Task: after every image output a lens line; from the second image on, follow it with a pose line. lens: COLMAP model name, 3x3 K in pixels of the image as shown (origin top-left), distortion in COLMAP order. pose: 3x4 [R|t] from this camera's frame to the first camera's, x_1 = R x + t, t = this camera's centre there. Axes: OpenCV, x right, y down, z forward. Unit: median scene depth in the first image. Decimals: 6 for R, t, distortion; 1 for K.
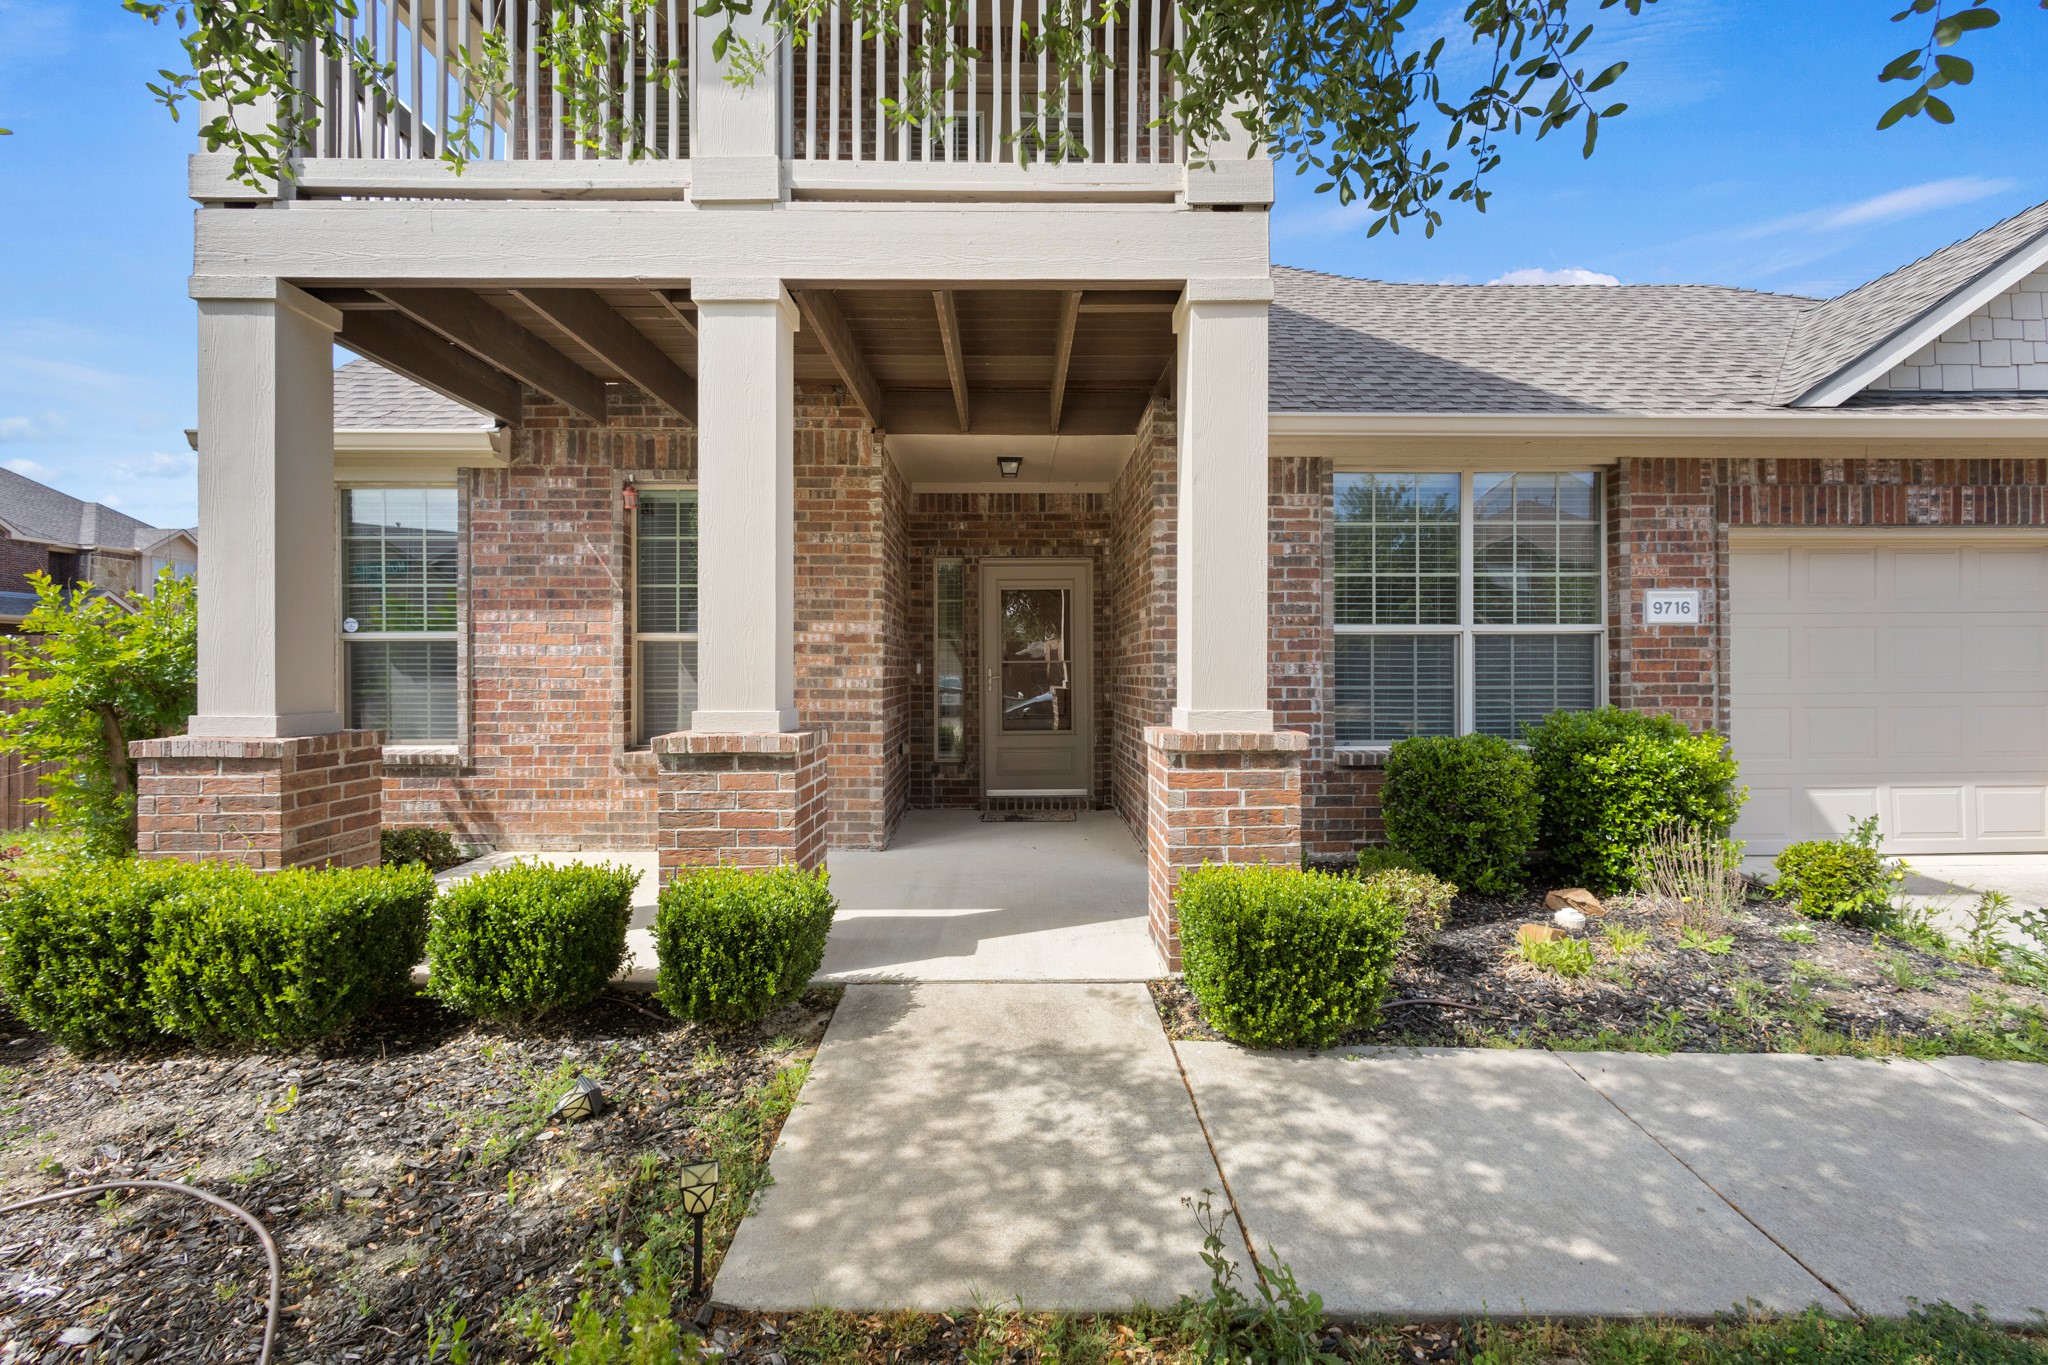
lens RADIAL K [[893.1, 0, 1024.9], [0, 893.1, 670.6], [0, 0, 1]] dist [-0.008974, -0.000056]
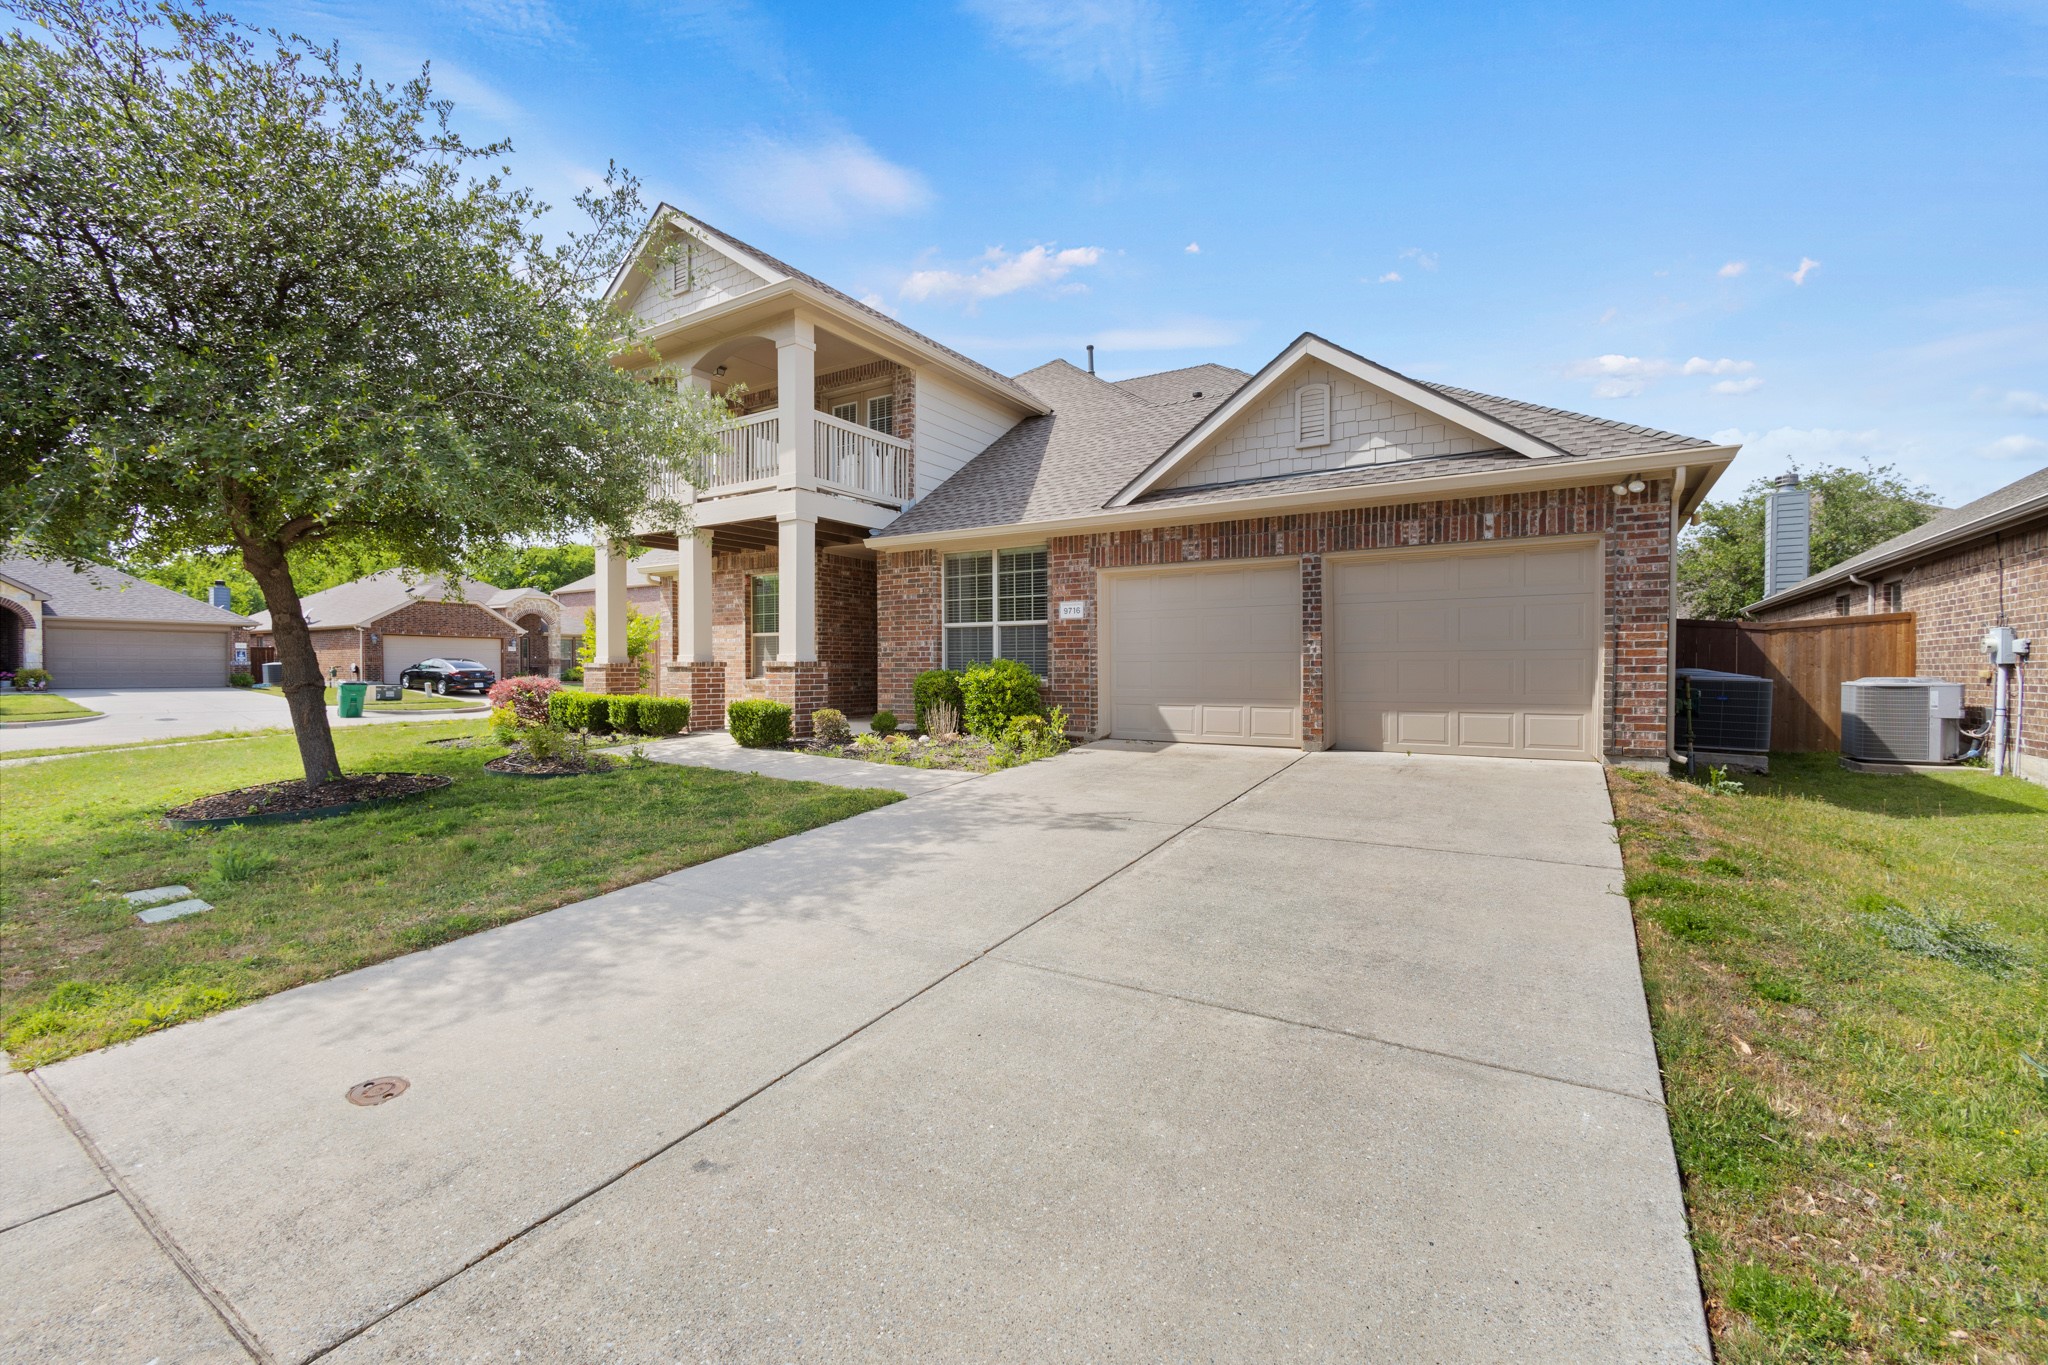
lens RADIAL K [[893.1, 0, 1024.0], [0, 893.1, 679.9], [0, 0, 1]] dist [-0.008974, -0.000056]
pose [[0.828714, 0.009870, -0.559586, 1.767097], [-0.007965, 0.999951, 0.005841, 0.074650], [0.559616, -0.000383, 0.828752, -0.729536]]
